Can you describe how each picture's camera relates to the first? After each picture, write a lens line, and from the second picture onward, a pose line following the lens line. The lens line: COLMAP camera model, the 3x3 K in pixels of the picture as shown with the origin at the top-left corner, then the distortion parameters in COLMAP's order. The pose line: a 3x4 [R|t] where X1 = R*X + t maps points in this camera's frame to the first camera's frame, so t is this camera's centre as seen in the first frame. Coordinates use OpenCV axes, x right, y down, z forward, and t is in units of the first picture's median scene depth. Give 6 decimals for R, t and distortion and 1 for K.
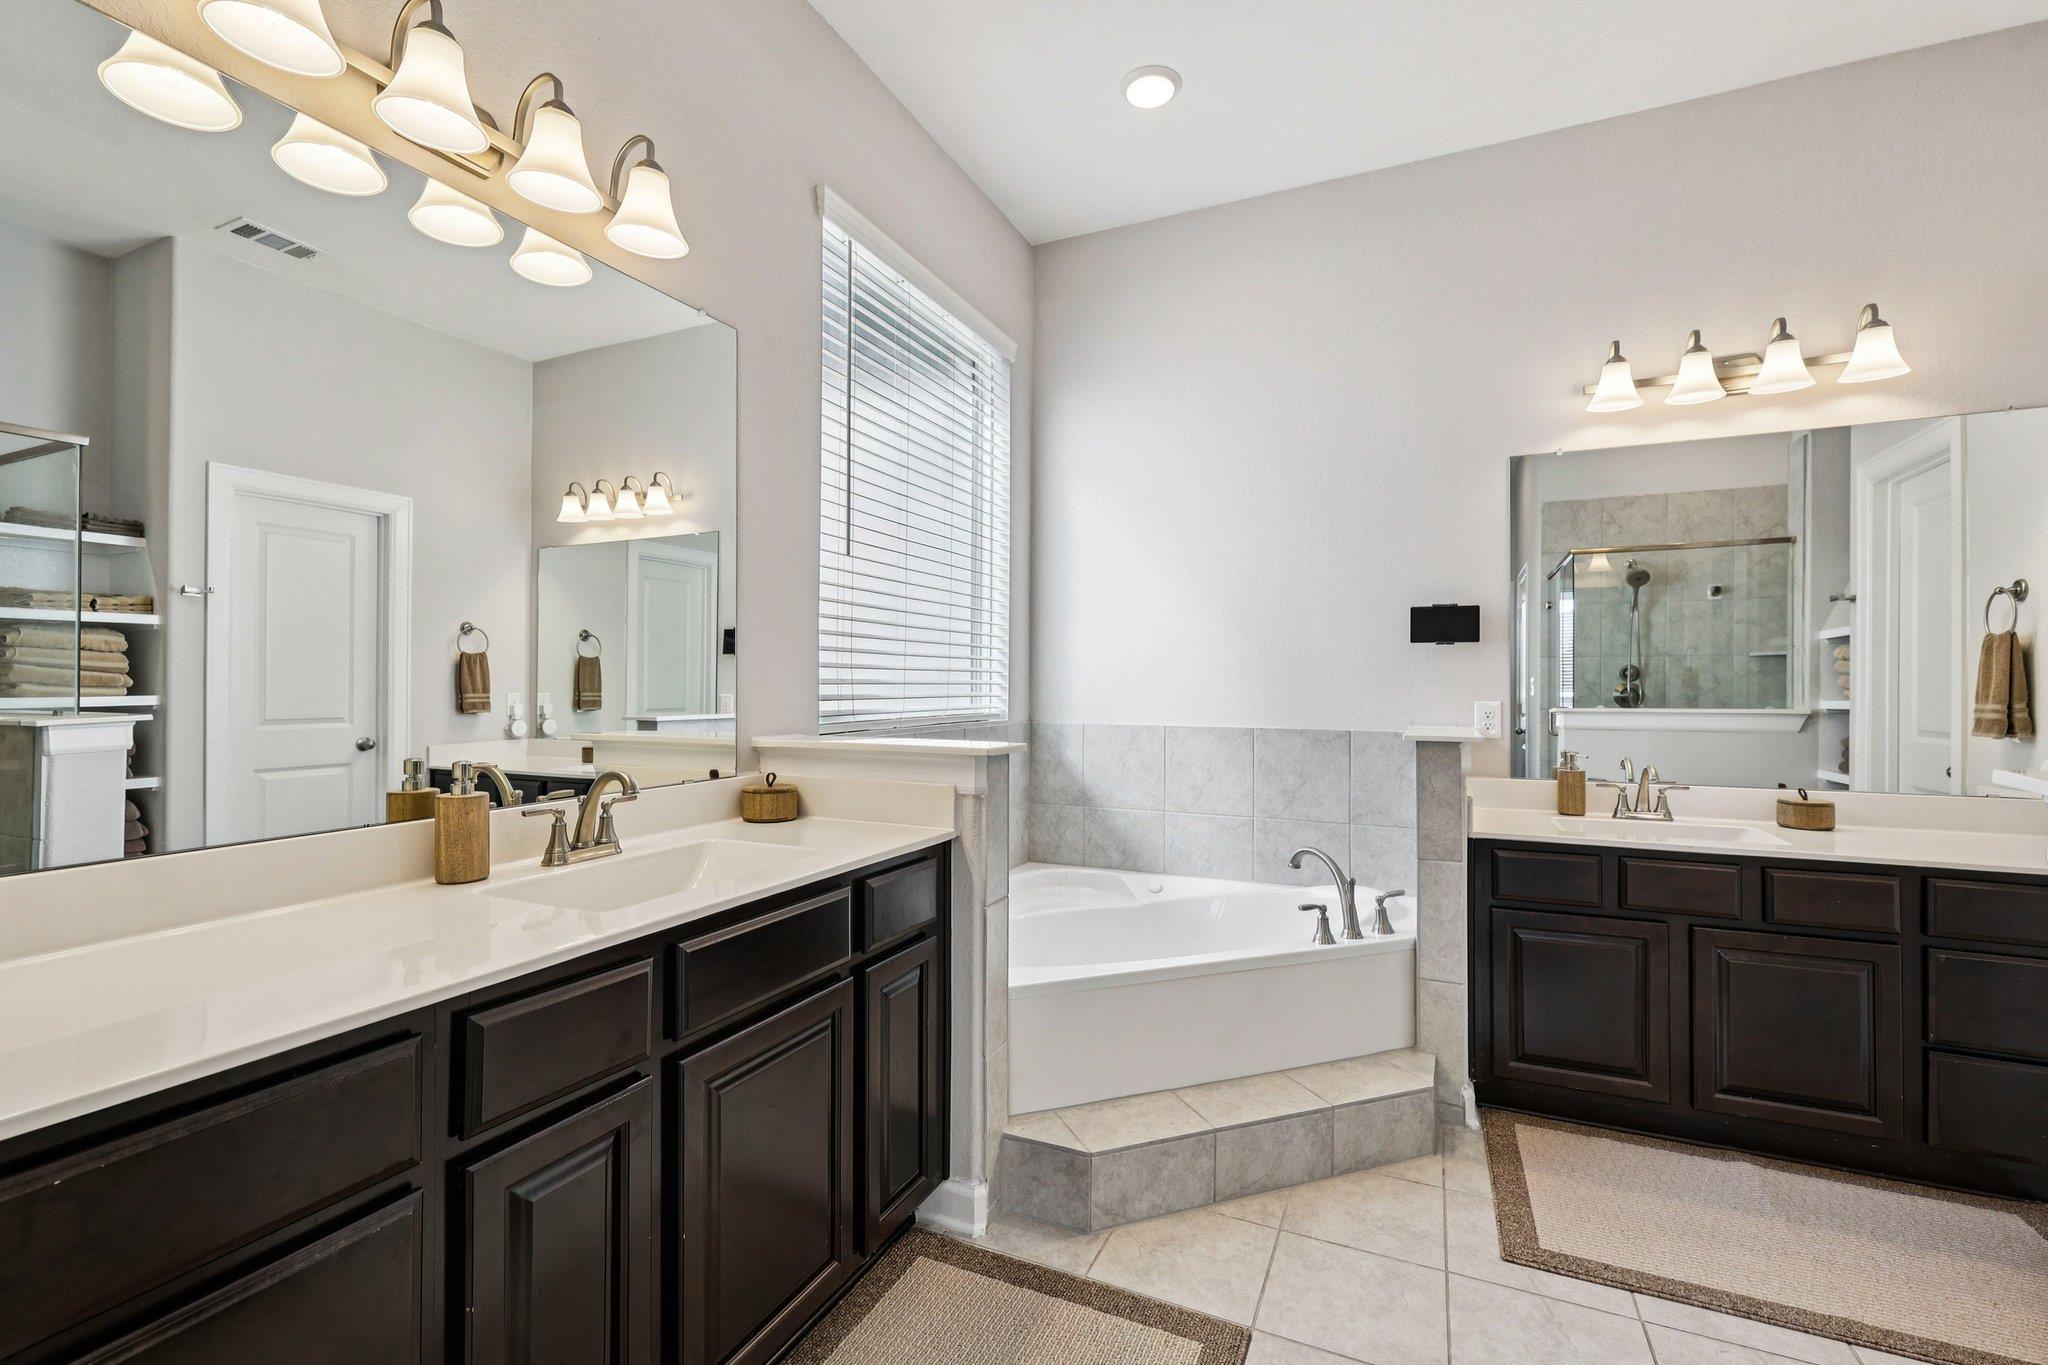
lens RADIAL K [[885.4, 0, 1029.1], [0, 885.4, 681.4], [0, 0, 1]] dist [-0.000963, -0.000077]
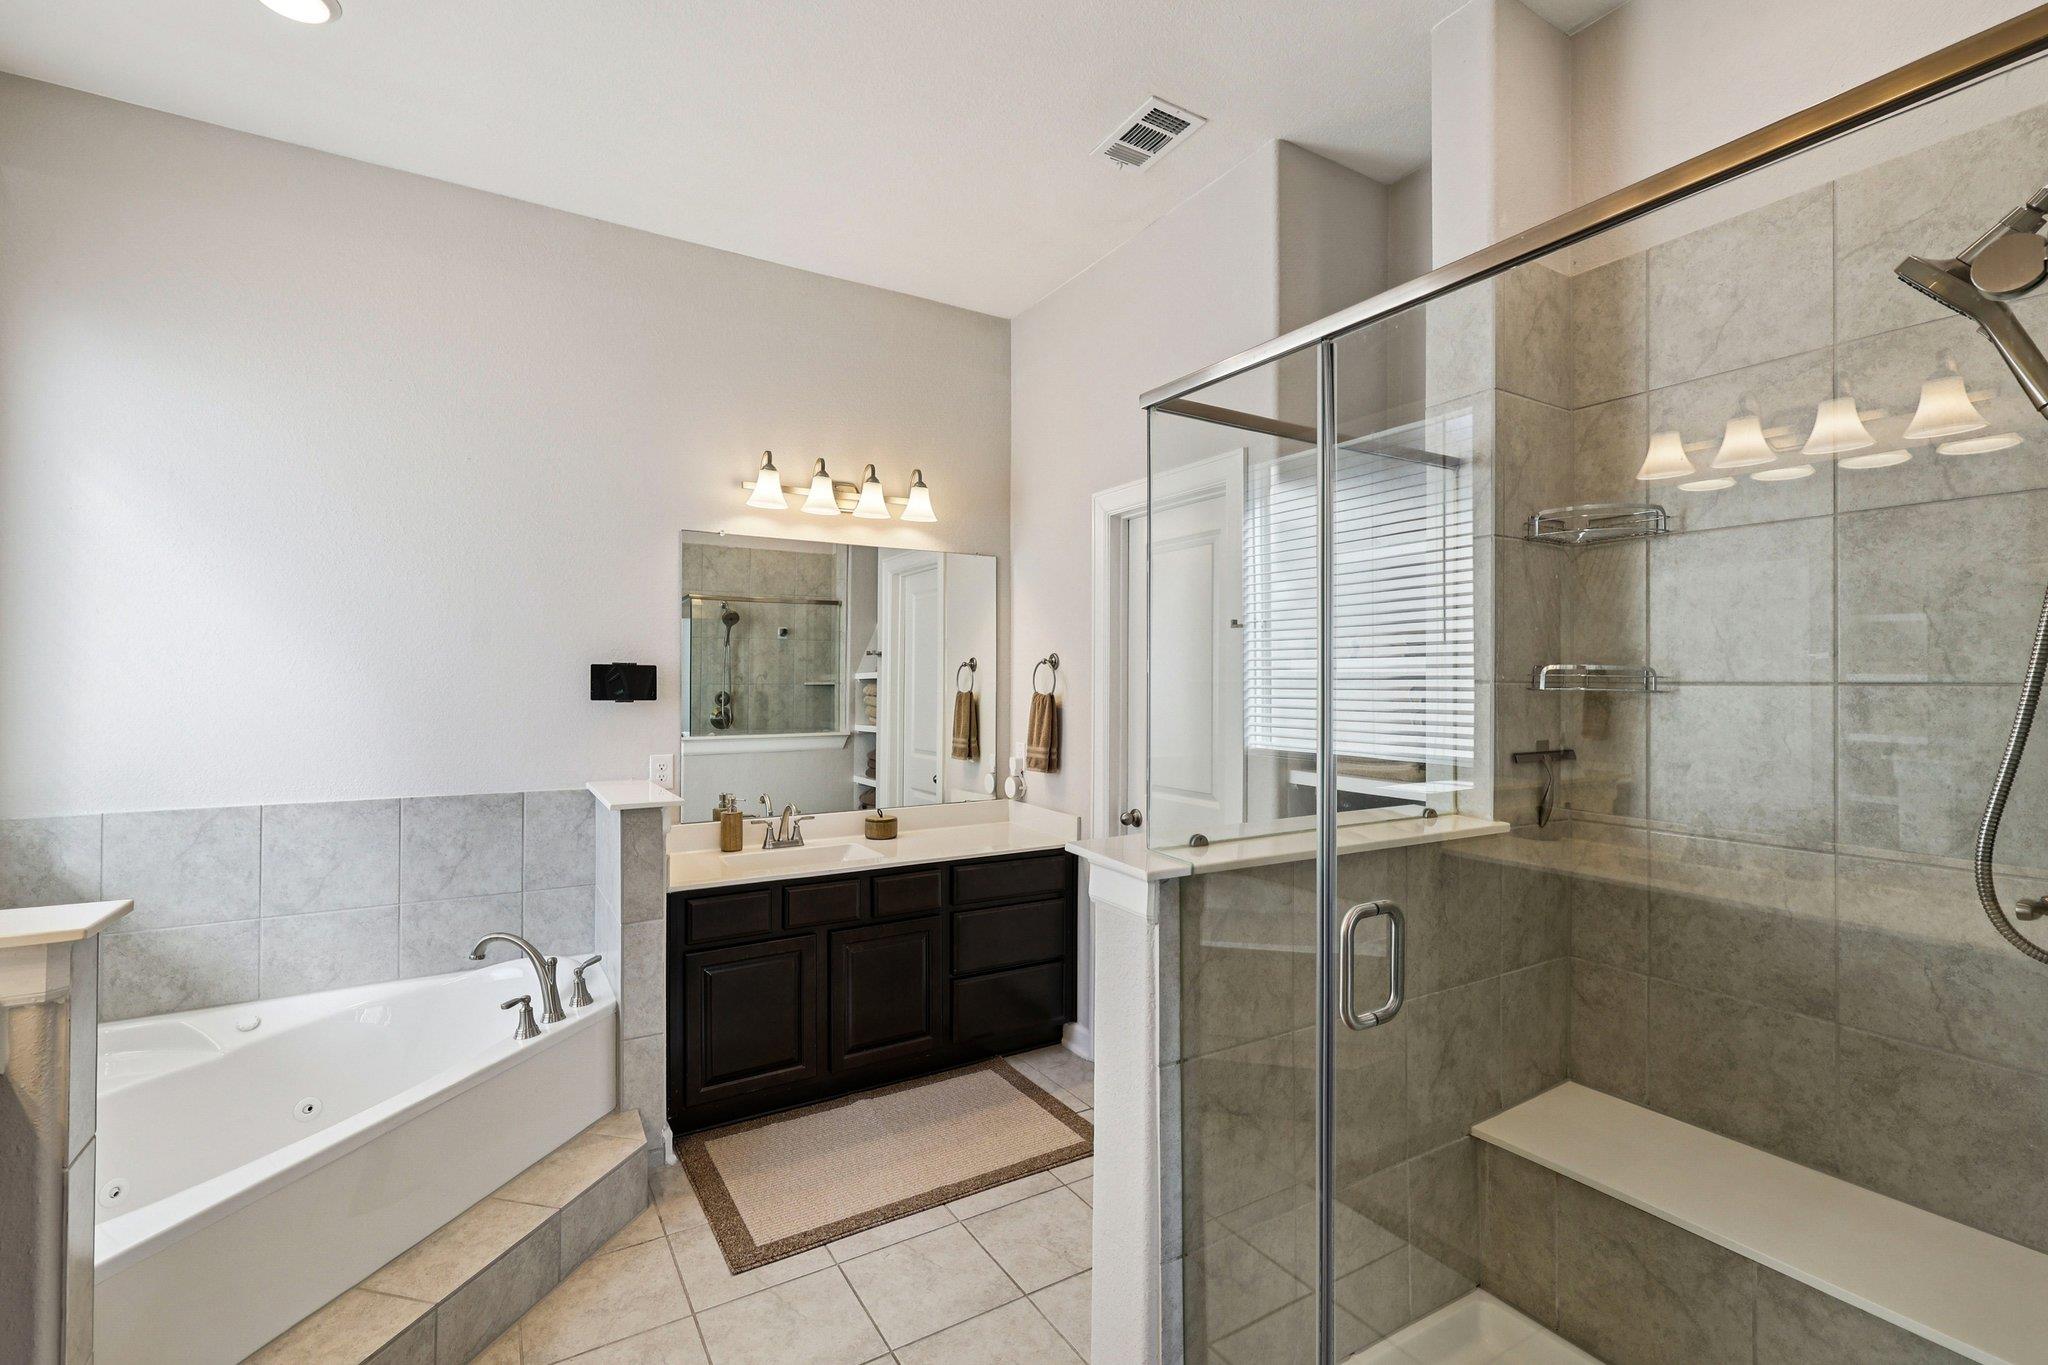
lens RADIAL K [[885.4, 0, 1029.1], [0, 885.4, 681.4], [0, 0, 1]] dist [-0.000963, -0.000077]
pose [[0.559910, 0.004475, 0.828541, -0.144150], [-0.006553, 0.999978, -0.000972, -0.080814], [-0.828527, -0.004886, 0.559927, 0.037382]]
